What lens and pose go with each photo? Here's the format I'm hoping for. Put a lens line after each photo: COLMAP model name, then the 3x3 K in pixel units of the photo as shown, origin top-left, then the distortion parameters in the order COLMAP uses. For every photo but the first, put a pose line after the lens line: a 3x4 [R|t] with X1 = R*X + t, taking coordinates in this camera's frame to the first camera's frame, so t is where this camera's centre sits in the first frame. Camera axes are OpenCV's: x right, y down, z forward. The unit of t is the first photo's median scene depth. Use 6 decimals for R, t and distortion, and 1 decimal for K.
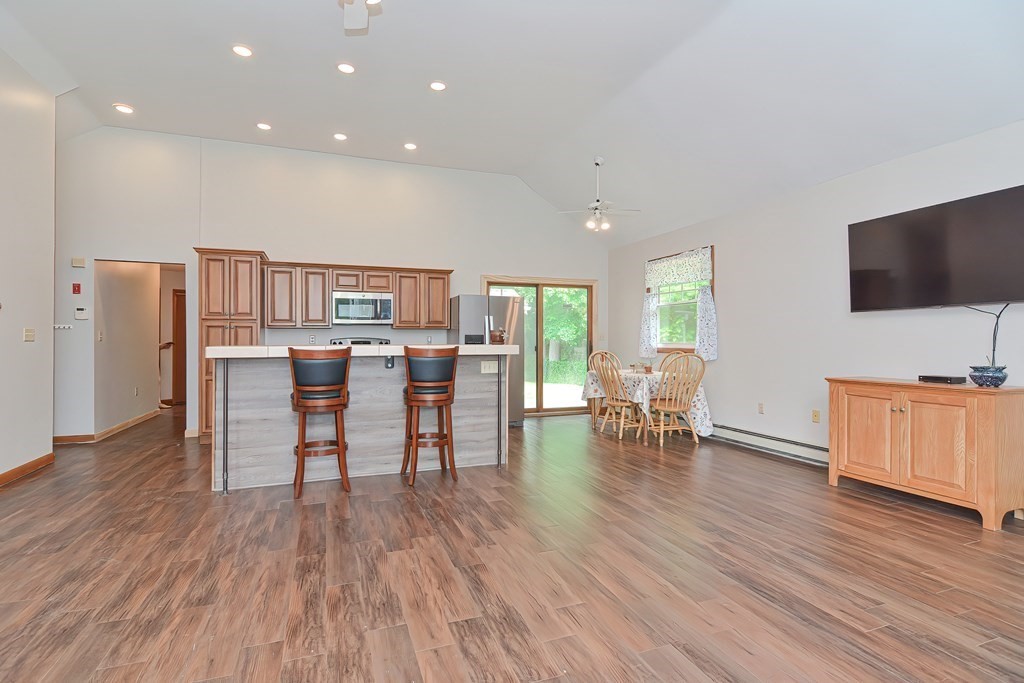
lens RADIAL K [[500.1, 0, 507.1], [0, 500.1, 339.5], [0, 0, 1]] dist [0.002469, -0.008651]
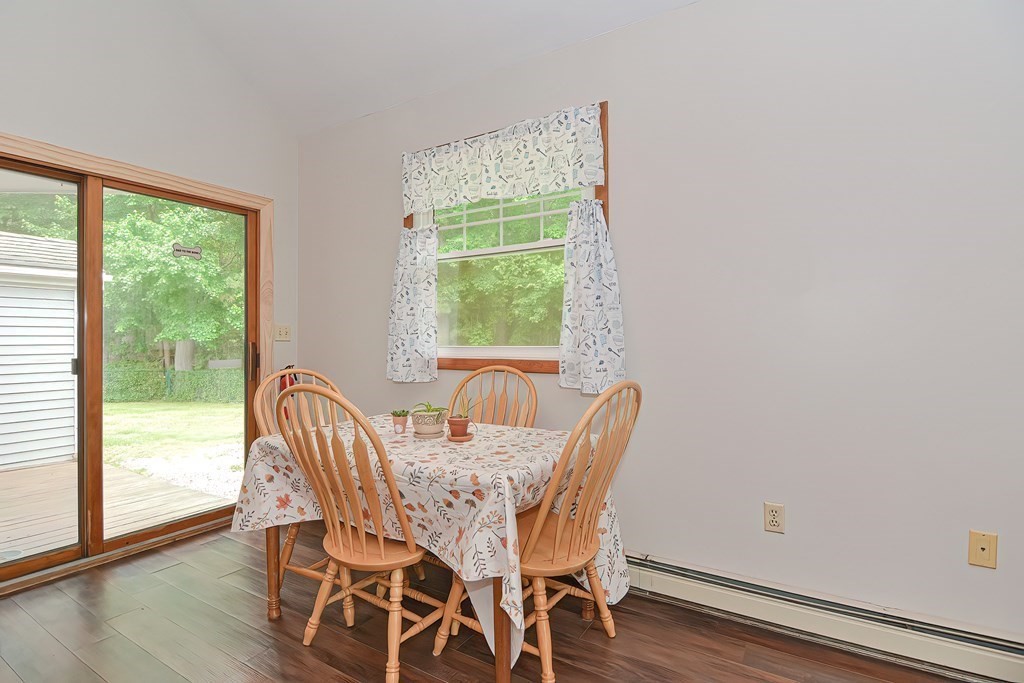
lens RADIAL K [[500.1, 0, 507.1], [0, 500.1, 339.5], [0, 0, 1]] dist [0.002469, -0.008651]
pose [[0.789834, -0.001550, 0.613318, 0.096486], [0.003385, 0.999993, -0.001831, 0.001682], [-0.613311, 0.003523, 0.789834, 0.670300]]
